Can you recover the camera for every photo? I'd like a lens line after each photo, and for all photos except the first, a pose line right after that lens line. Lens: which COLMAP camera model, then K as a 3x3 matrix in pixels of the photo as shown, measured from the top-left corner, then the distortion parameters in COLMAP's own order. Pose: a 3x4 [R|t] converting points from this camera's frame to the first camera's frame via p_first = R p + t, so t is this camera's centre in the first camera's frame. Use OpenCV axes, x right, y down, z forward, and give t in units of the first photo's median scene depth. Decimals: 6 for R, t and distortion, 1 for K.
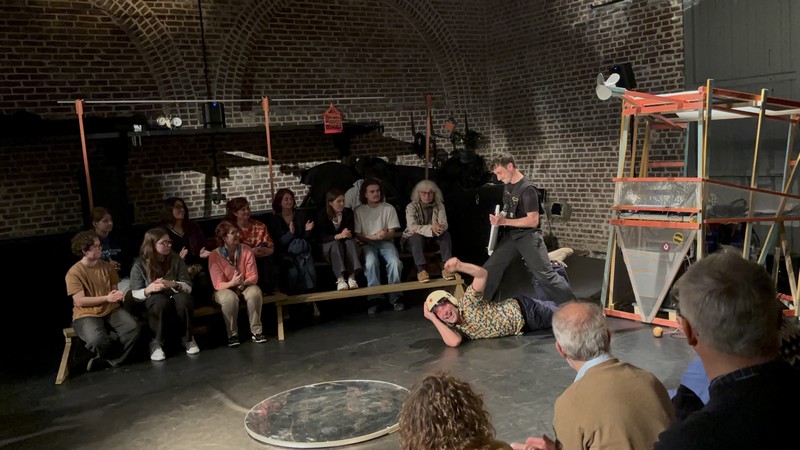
lens RADIAL K [[737.8, 0, 400.6], [0, 737.8, 223.8], [0, 0, 1]] dist [0.026145, 0.000000]
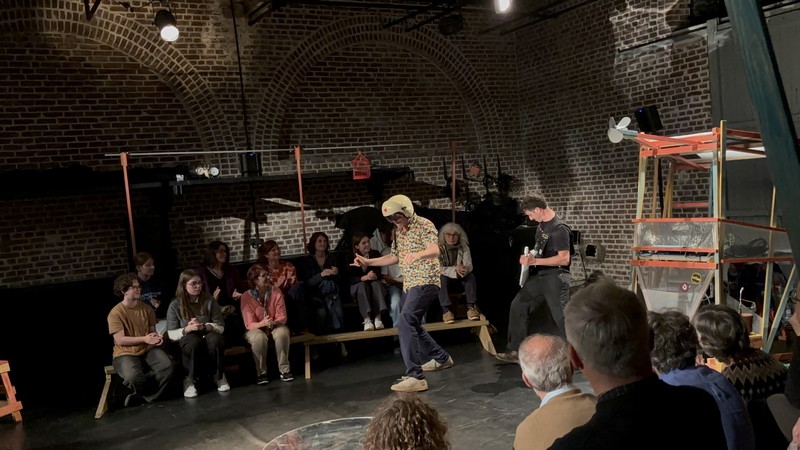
lens RADIAL K [[737.8, 0, 392.2], [0, 737.8, 227.4], [0, 0, 1]] dist [0.026145, 0.000000]
pose [[0.996282, -0.011094, -0.085433, 0.034449], [0.006395, 0.998461, -0.055084, 0.002100], [0.085913, 0.054333, 0.994820, -0.024054]]
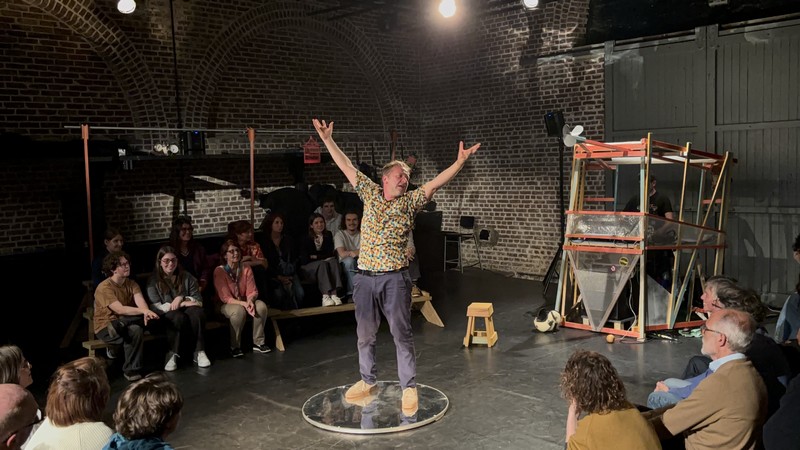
lens RADIAL K [[737.8, 0, 394.7], [0, 737.8, 228.9], [0, 0, 1]] dist [0.026145, 0.000000]
pose [[0.983557, 0.017028, 0.179796, -0.143577], [-0.012671, 0.999598, -0.025351, 0.000885], [-0.180155, 0.022656, 0.983377, -0.085832]]
